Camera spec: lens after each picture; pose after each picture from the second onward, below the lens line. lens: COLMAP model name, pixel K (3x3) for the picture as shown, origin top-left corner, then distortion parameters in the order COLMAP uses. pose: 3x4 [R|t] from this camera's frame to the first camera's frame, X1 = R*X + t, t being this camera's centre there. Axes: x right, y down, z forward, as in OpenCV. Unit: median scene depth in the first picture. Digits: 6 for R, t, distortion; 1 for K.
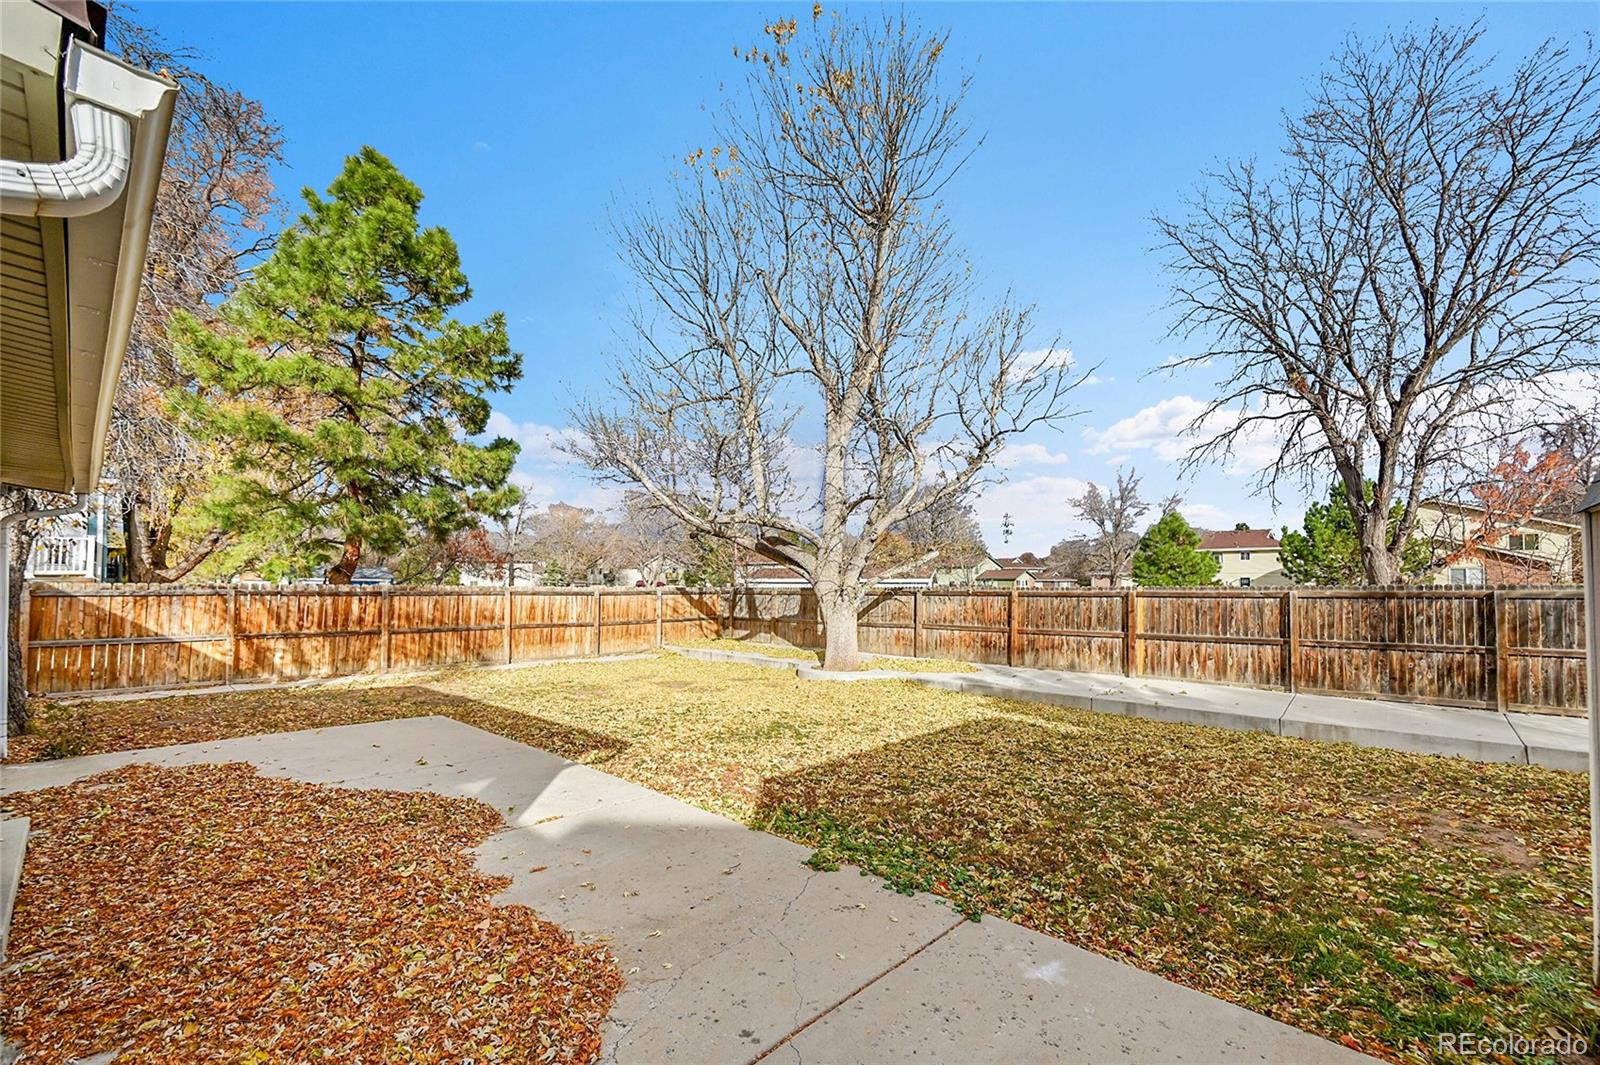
lens RADIAL K [[664.7, 0, 788.9], [0, 664.7, 557.8], [0, 0, 1]] dist [-0.000918, -0.000897]
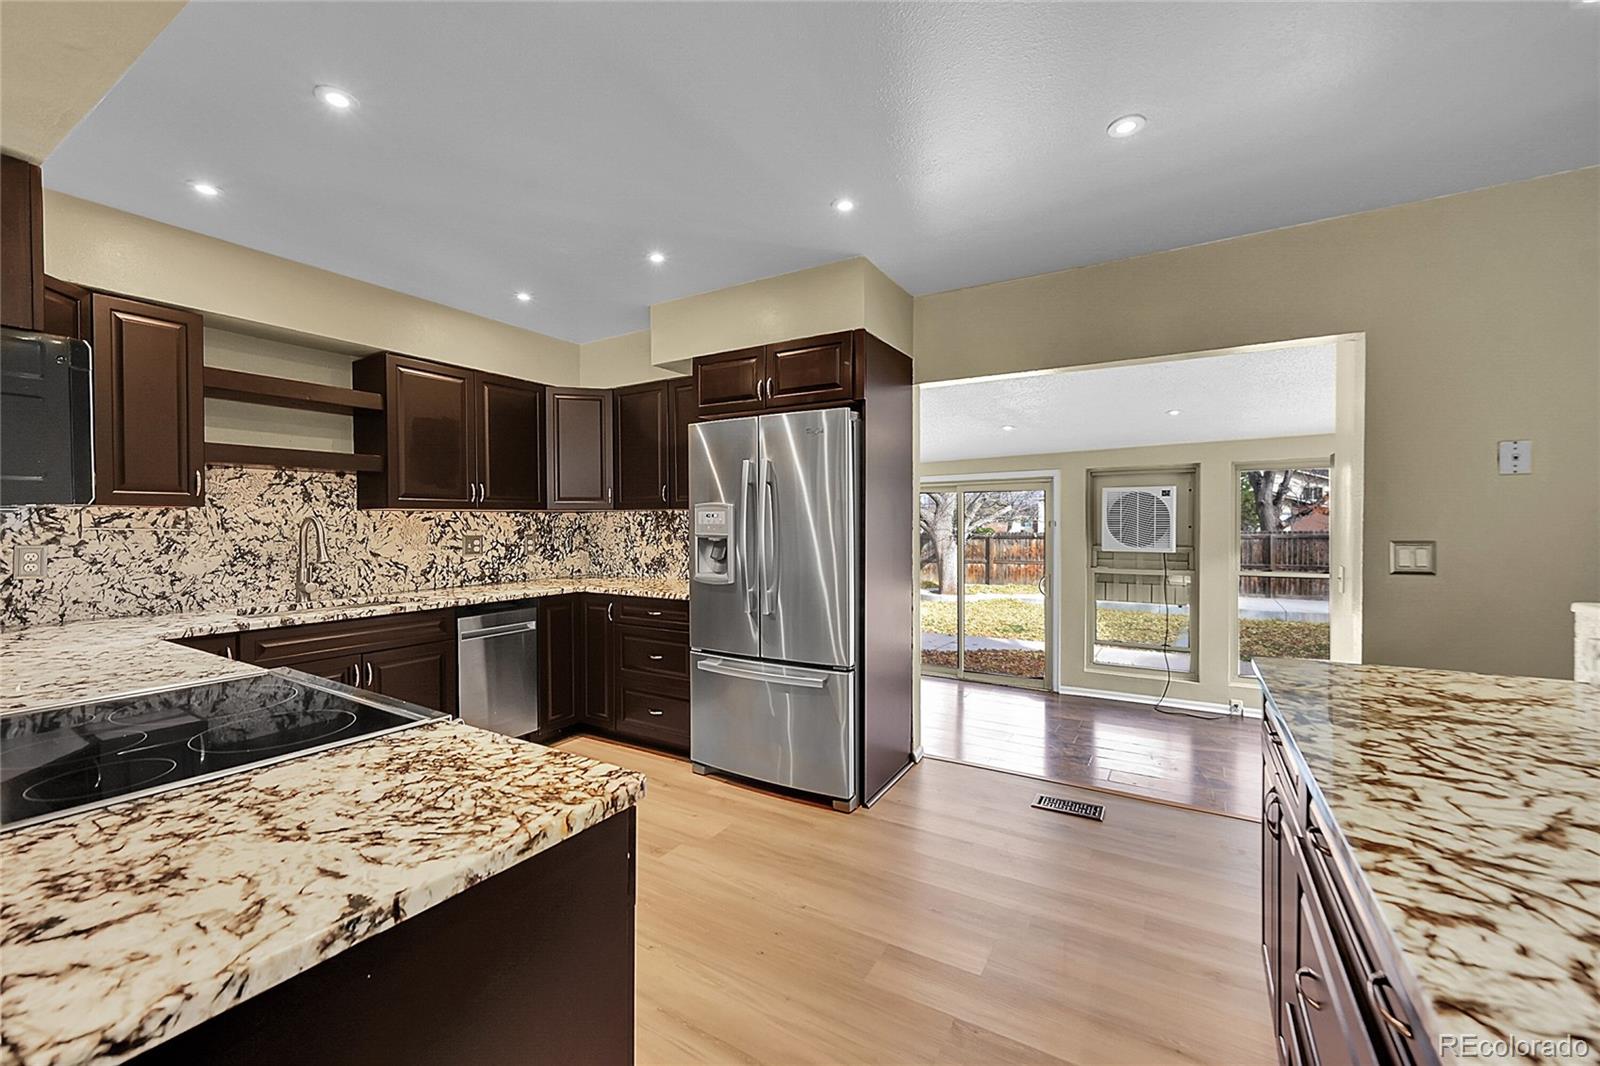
lens RADIAL K [[637.9, 0, 796.0], [0, 637.9, 532.1], [0, 0, 1]] dist [0.001067, 0.000264]
pose [[0.982139, -0.007770, 0.187995, -0.461981], [-0.001343, 0.998832, 0.048298, -0.020437], [-0.188151, -0.047688, 0.980982, -0.204652]]
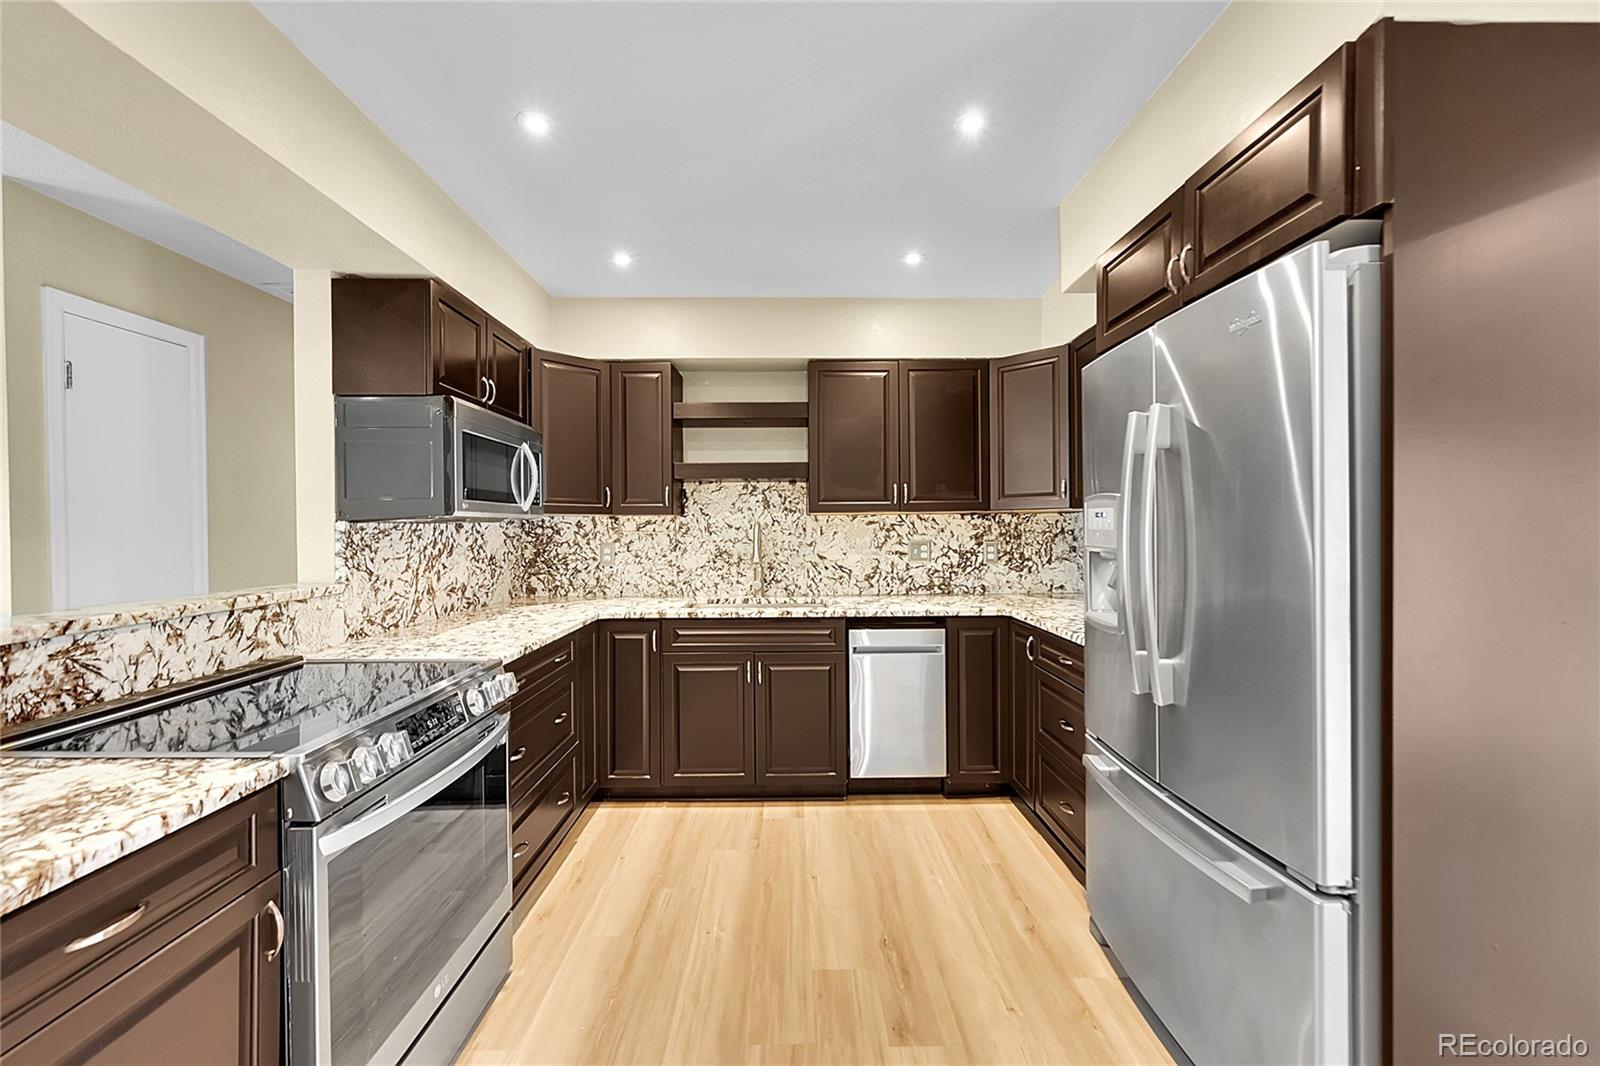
lens RADIAL K [[637.9, 0, 799.1], [0, 637.9, 530.7], [0, 0, 1]] dist [0.001067, 0.000264]
pose [[0.678157, -0.002331, -0.734914, -0.396305], [0.032138, 0.999132, 0.026487, -0.017602], [0.734214, -0.041580, 0.677643, -0.117333]]
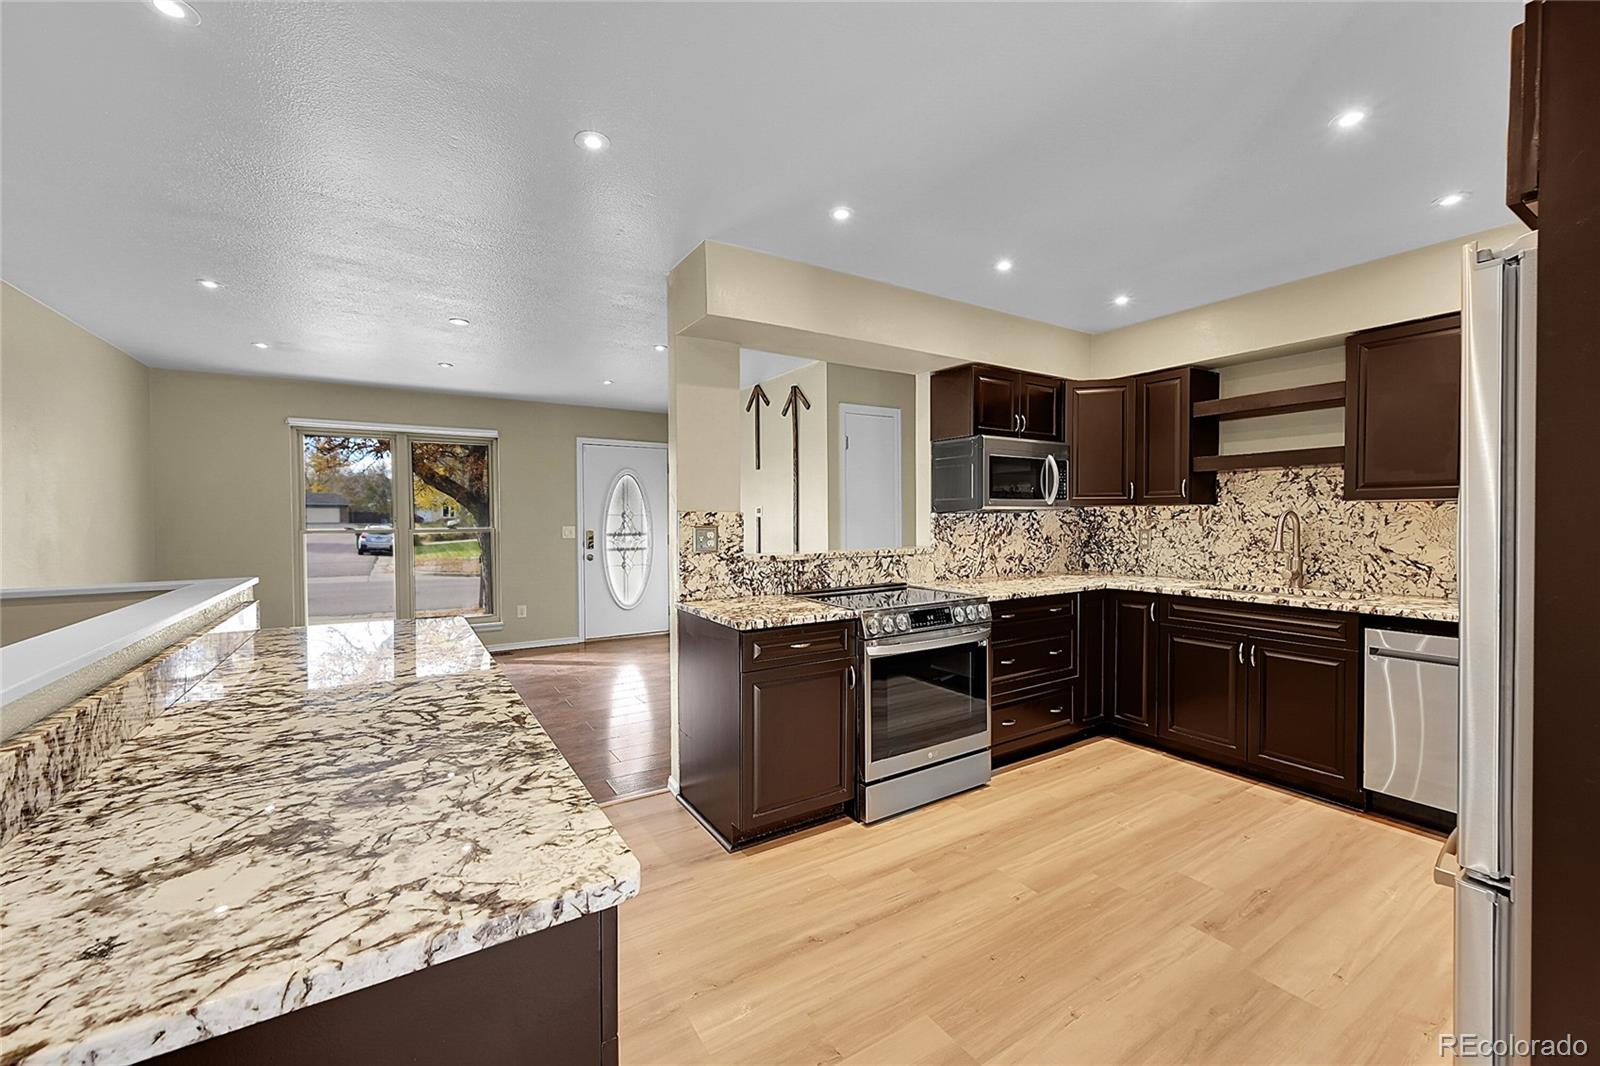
lens RADIAL K [[637.9, 0, 801.7], [0, 637.9, 530.8], [0, 0, 1]] dist [0.001067, 0.000264]
pose [[-0.269949, 0.019871, -0.962670, -0.310710], [0.035924, 0.999299, 0.010553, -0.016553], [0.962204, -0.031734, -0.270474, -0.076640]]
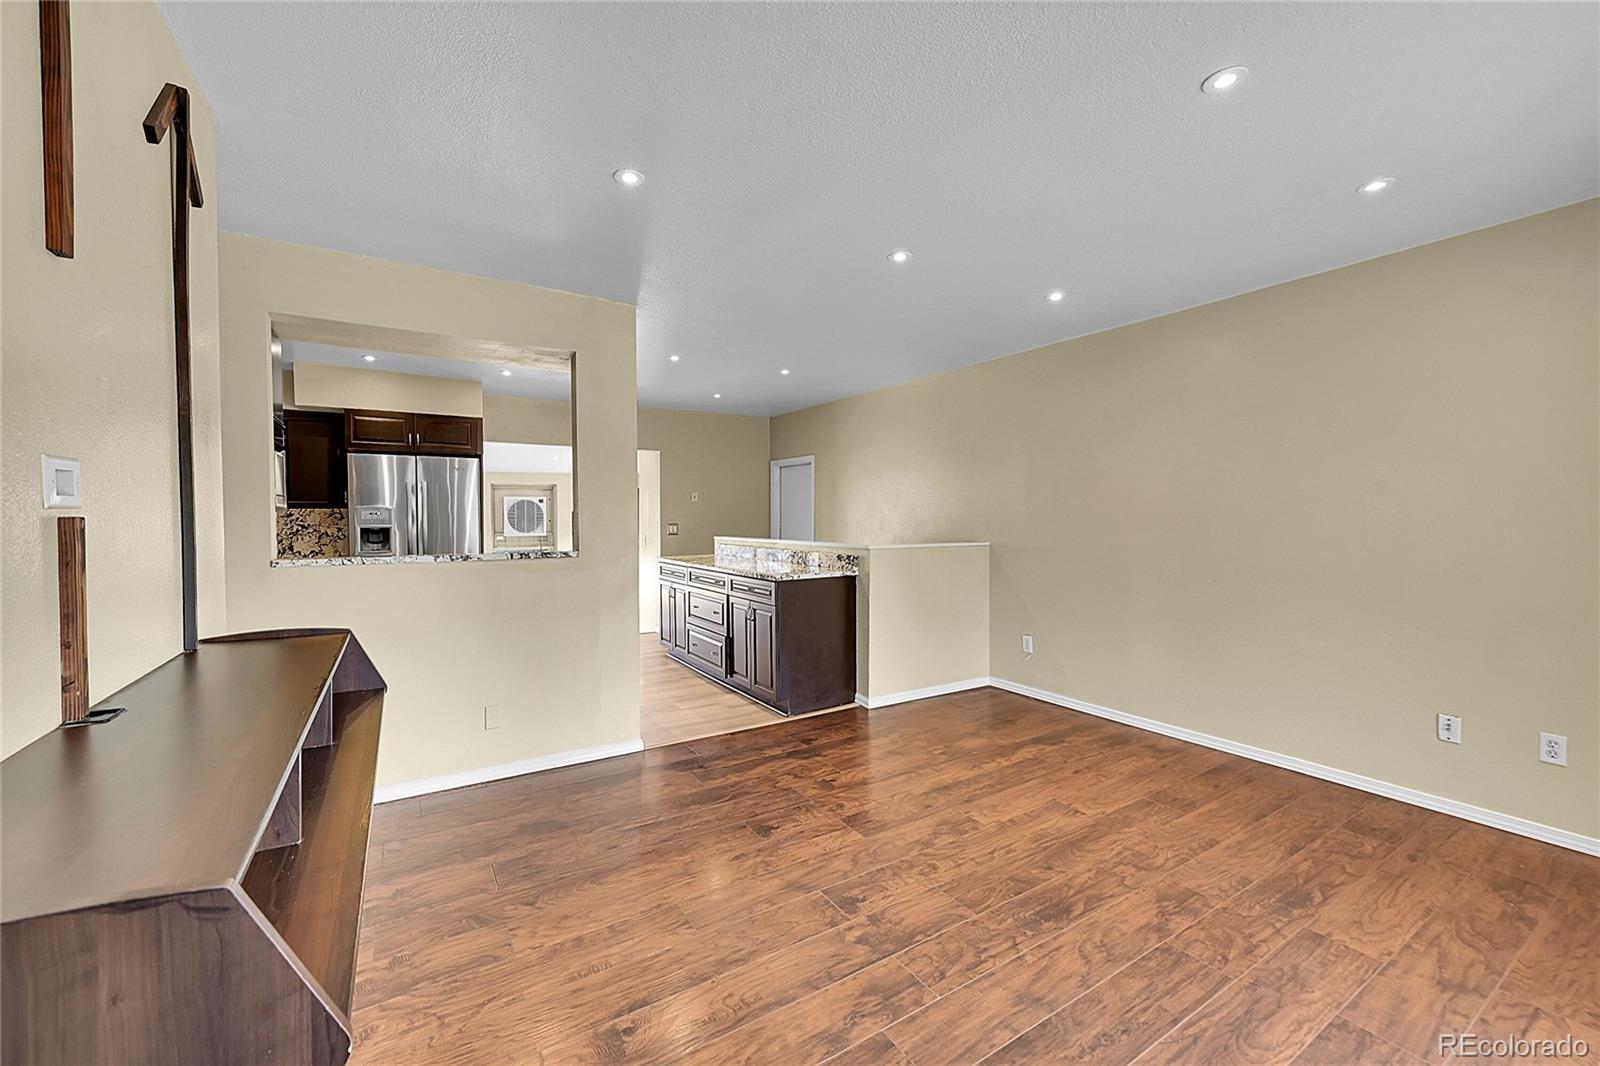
lens RADIAL K [[637.9, 0, 801.7], [0, 637.9, 527.1], [0, 0, 1]] dist [0.001067, 0.000264]
pose [[0.271681, -0.020880, 0.962161, -0.719061], [-0.025768, 0.999248, 0.028961, -0.024463], [-0.962042, -0.032661, 0.270939, -0.302079]]
